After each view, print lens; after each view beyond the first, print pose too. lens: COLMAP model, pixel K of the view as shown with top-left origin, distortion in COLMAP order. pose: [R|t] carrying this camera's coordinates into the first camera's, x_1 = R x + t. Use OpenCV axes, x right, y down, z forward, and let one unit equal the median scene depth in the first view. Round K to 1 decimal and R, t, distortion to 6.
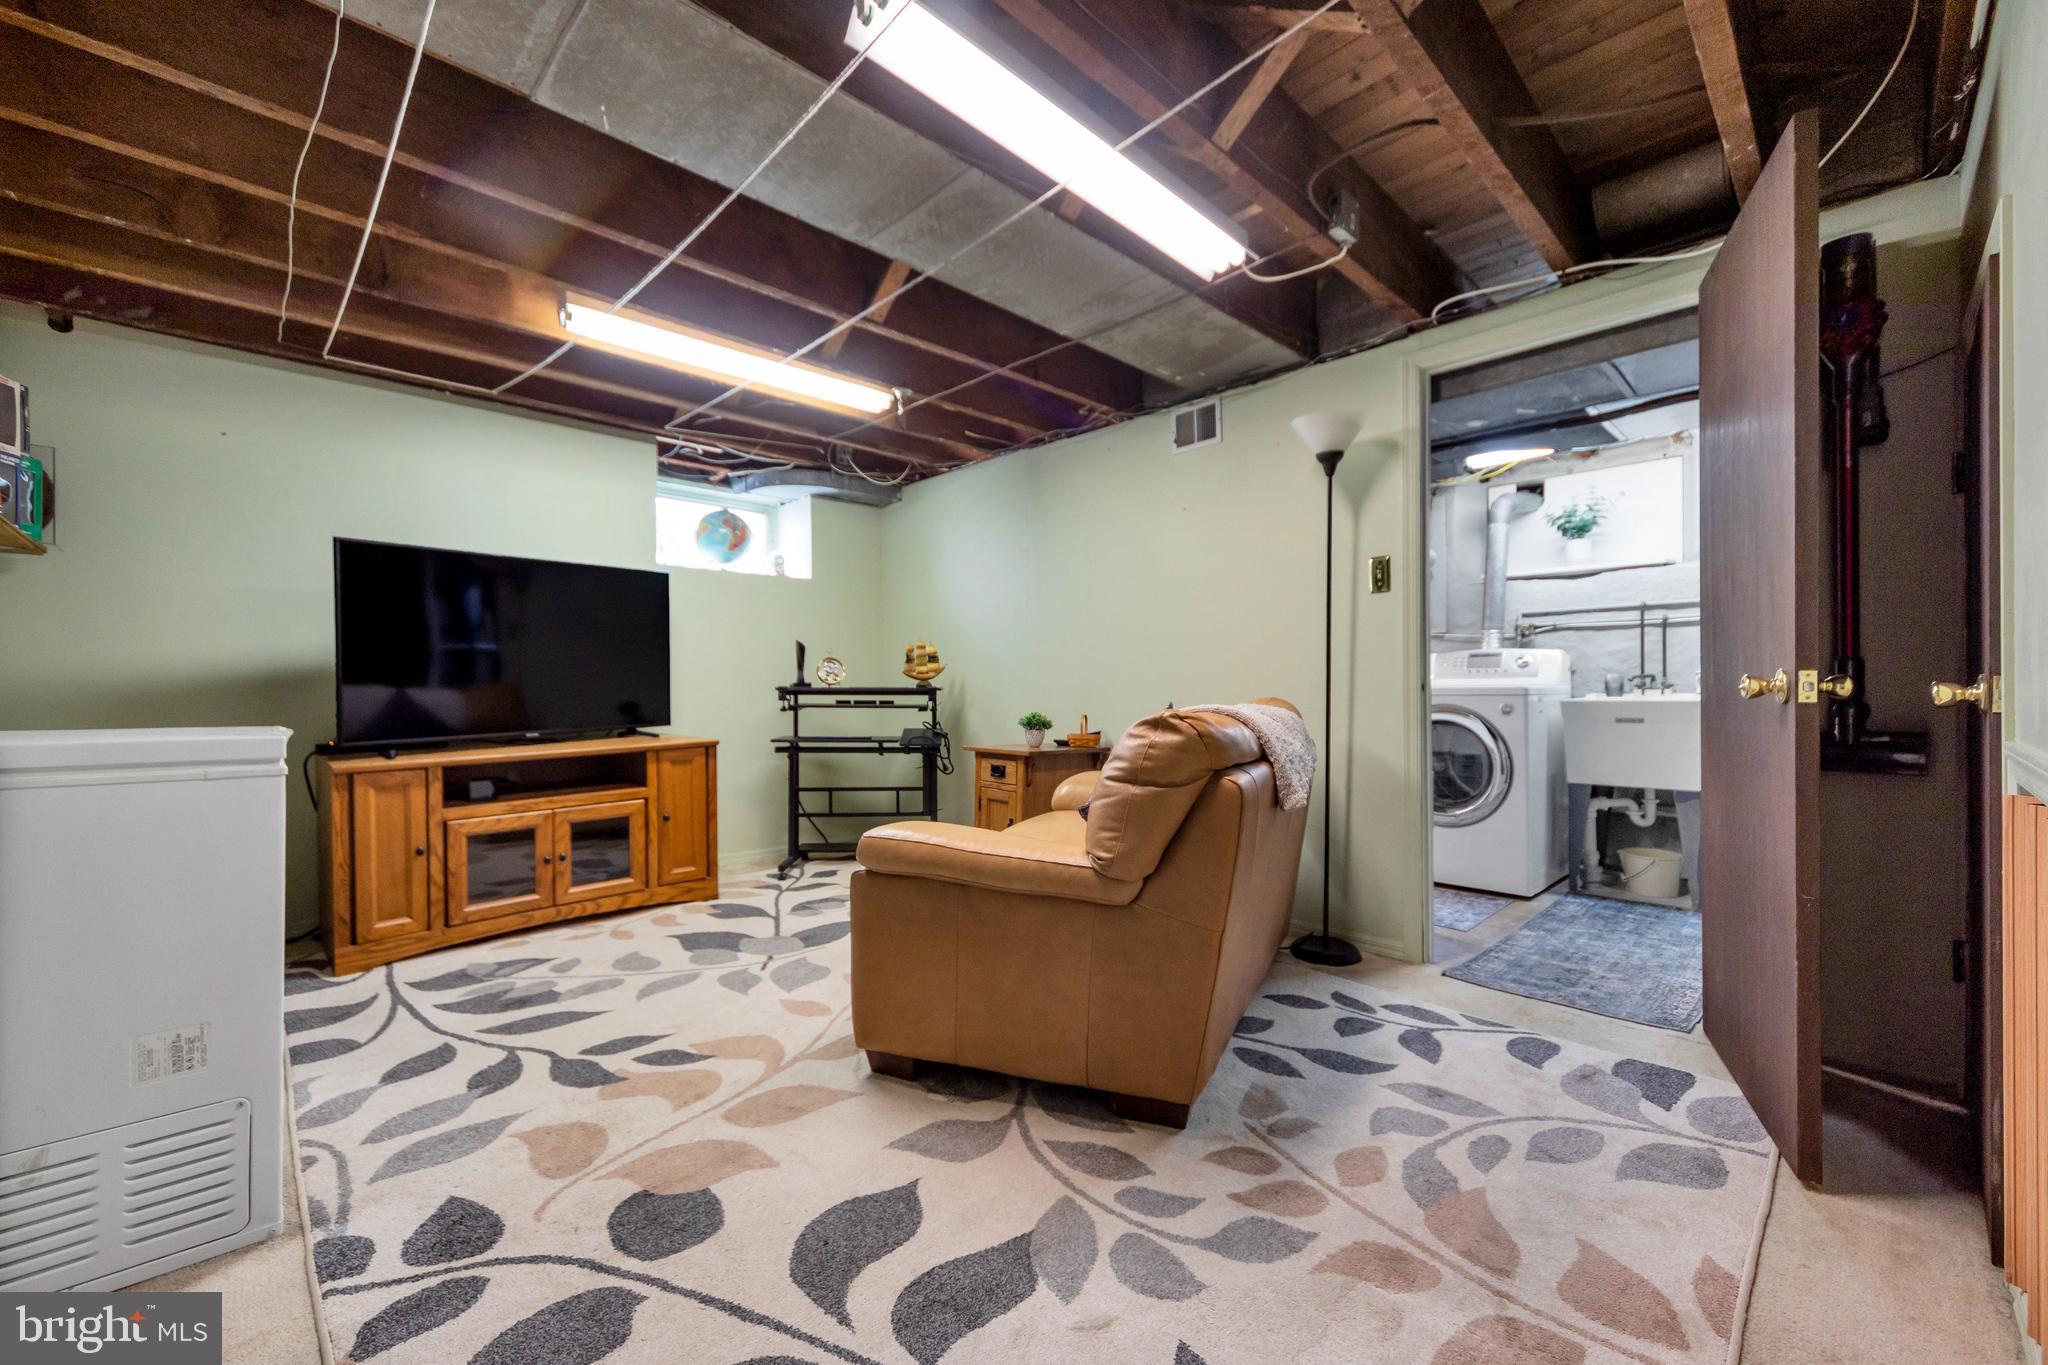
lens RADIAL K [[828.9, 0, 1029.5], [0, 828.9, 685.9], [0, 0, 1]] dist [0.001073, 0.000155]
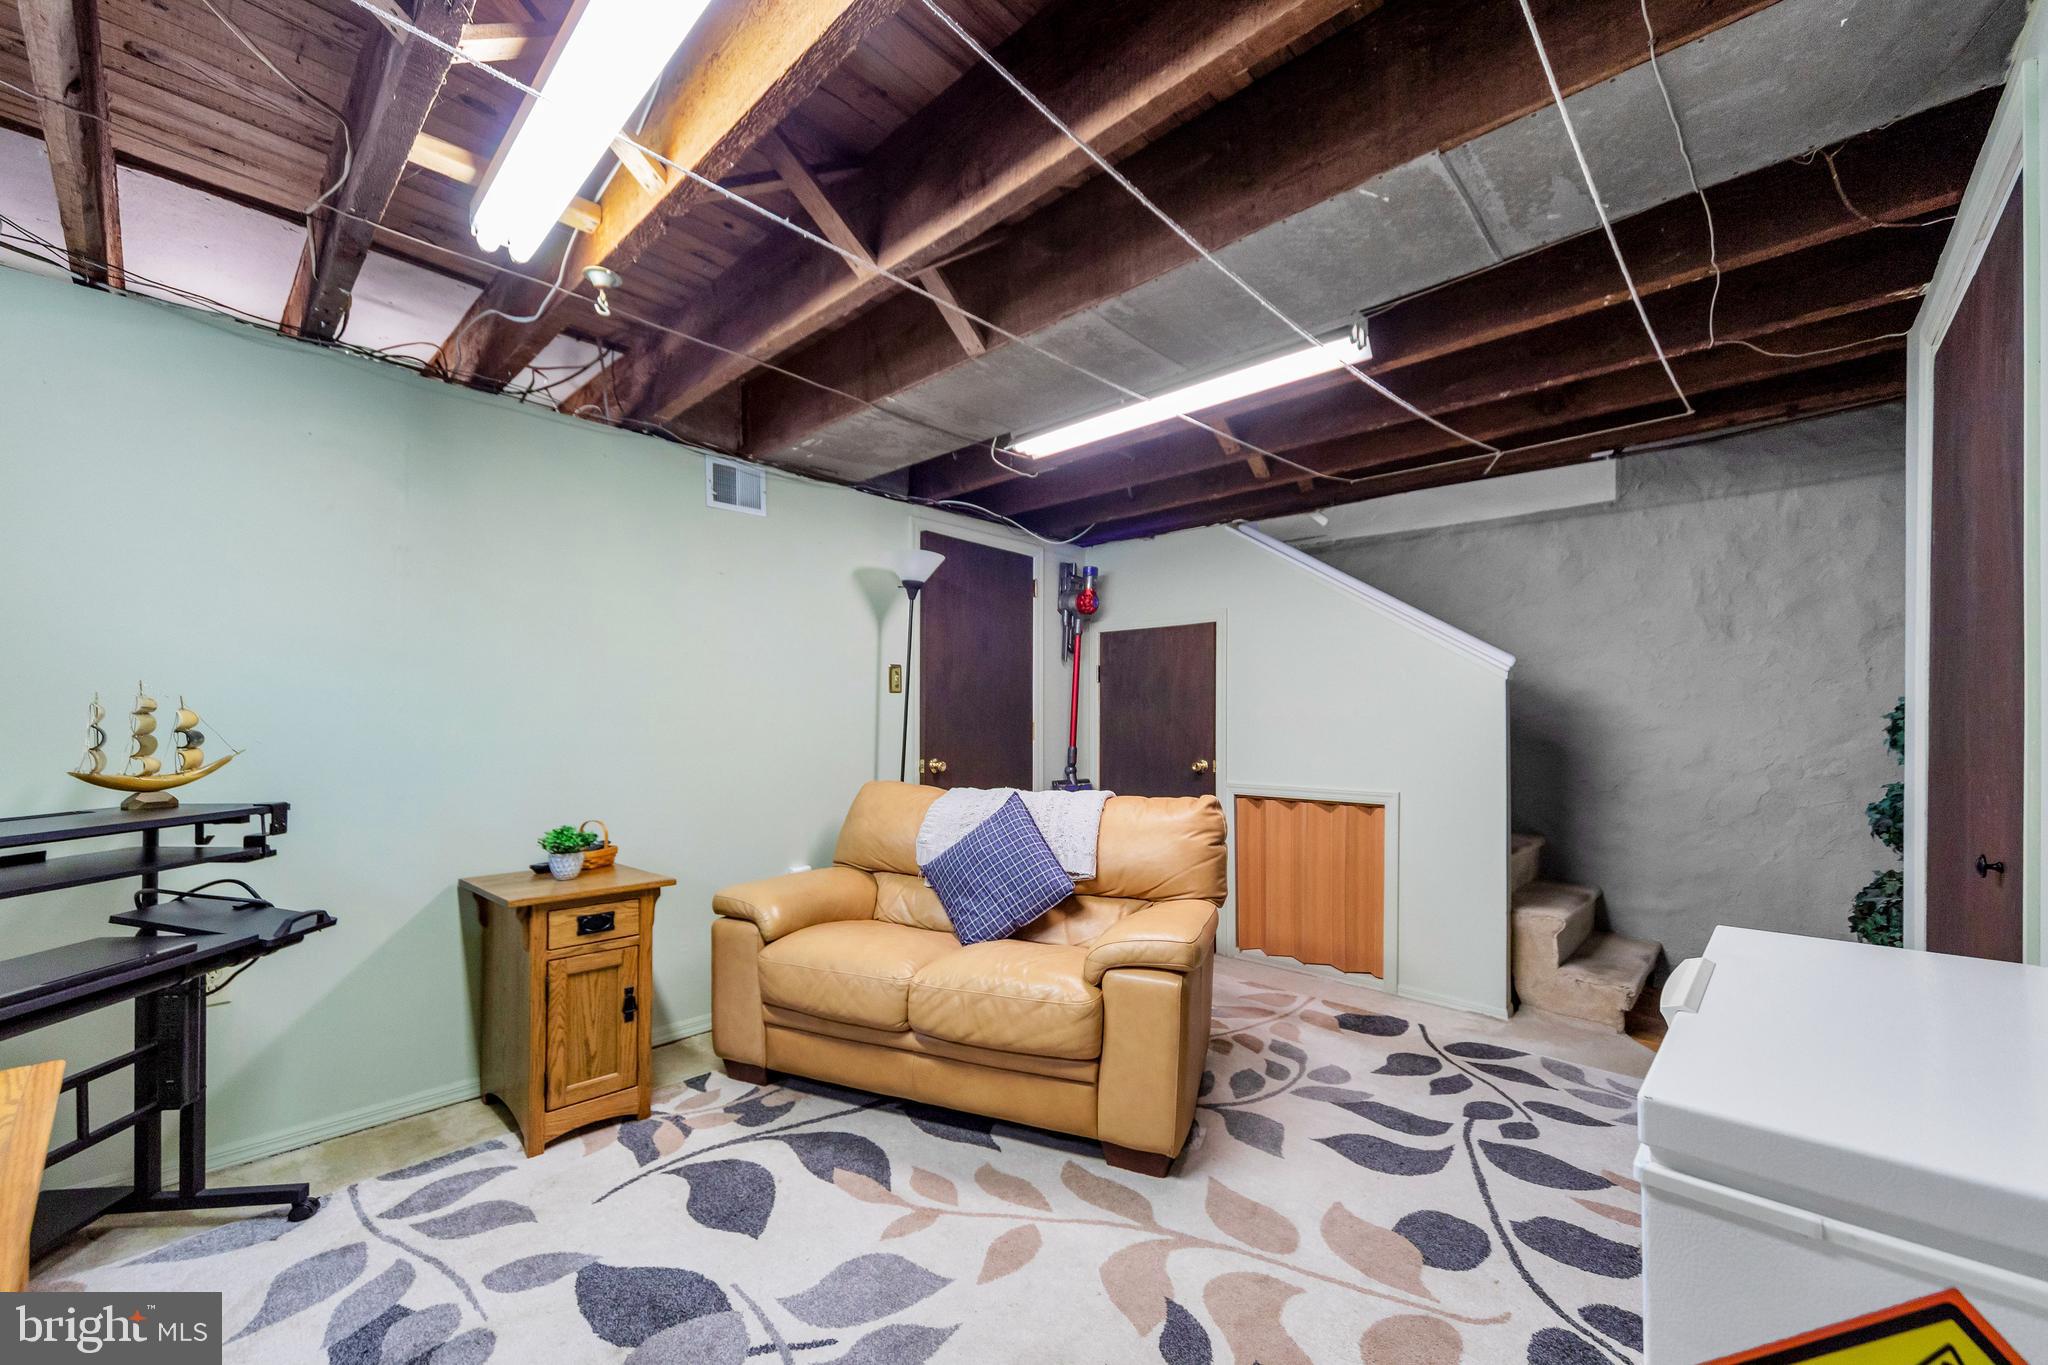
lens RADIAL K [[789.9, 0, 1054.7], [0, 789.9, 719.7], [0, 0, 1]] dist [0.002736, -0.001770]
pose [[-0.060307, 0.011110, 0.998118, -0.931811], [-0.003640, 0.999929, -0.011350, -0.065580], [-0.998173, -0.004317, -0.060262, 0.970230]]
